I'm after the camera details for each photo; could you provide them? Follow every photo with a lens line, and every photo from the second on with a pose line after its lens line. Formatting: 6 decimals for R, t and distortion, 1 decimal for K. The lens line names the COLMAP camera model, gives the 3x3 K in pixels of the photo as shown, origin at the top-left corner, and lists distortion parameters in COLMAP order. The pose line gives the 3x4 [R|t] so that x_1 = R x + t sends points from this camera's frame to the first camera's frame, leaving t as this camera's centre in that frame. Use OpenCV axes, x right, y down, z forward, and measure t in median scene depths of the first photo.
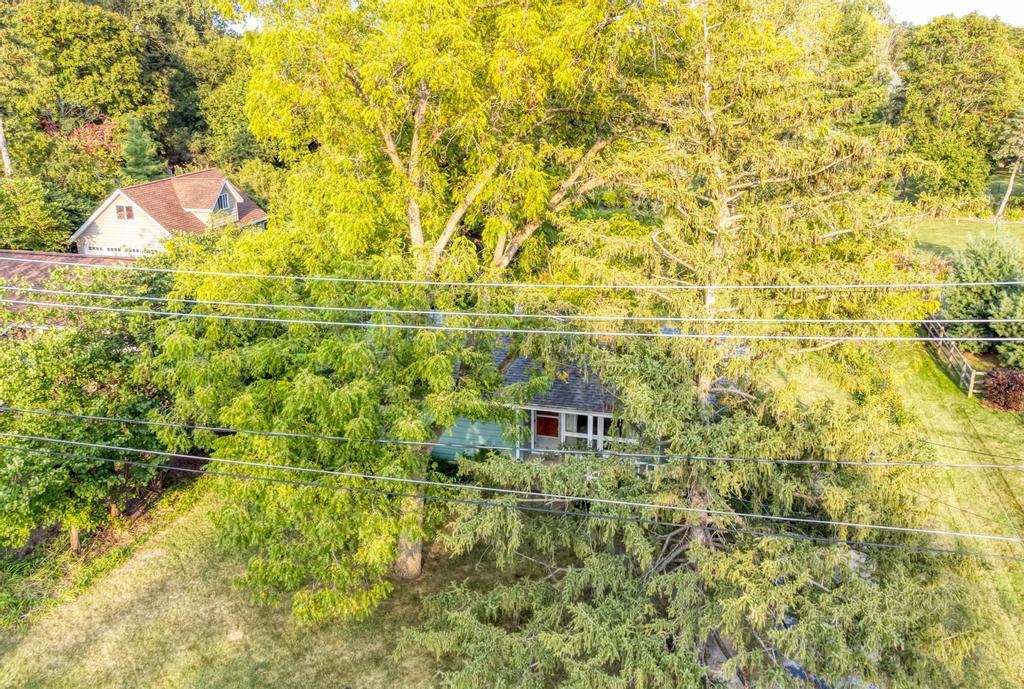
lens RADIAL K [[984.6, 0, 509.6], [0, 984.6, 343.5], [0, 0, 1]] dist [0.057158, 0.000000]
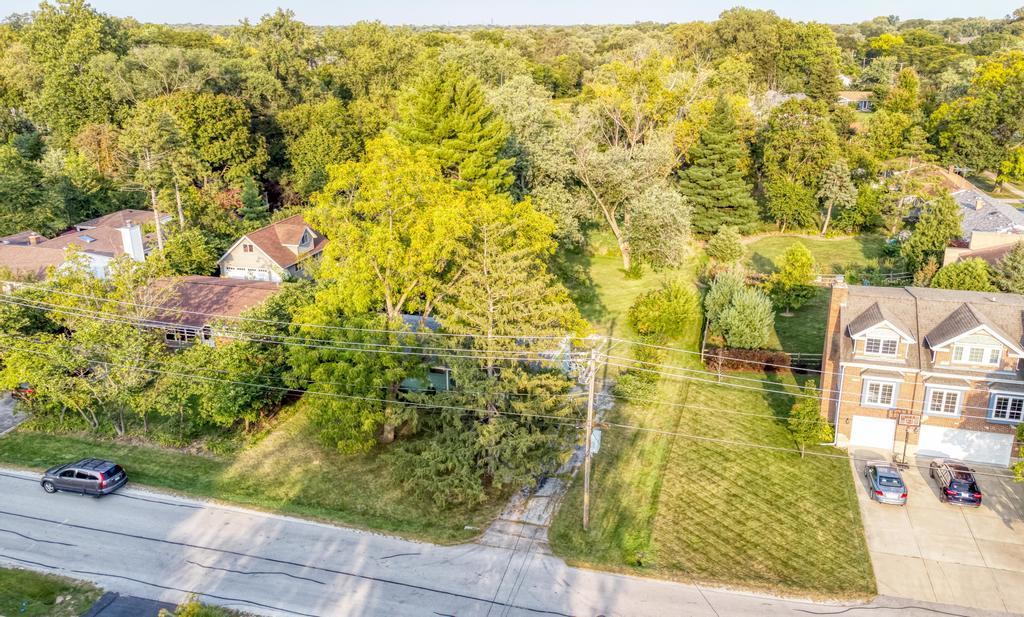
lens RADIAL K [[791.0, 0, 517.7], [0, 791.0, 309.9], [0, 0, 1]] dist [0.010677, 0.000627]
pose [[0.999931, 0.005750, -0.010241, 0.203761], [-0.005663, 0.999948, 0.008450, -0.089491], [0.010289, -0.008392, 0.999912, -0.803045]]
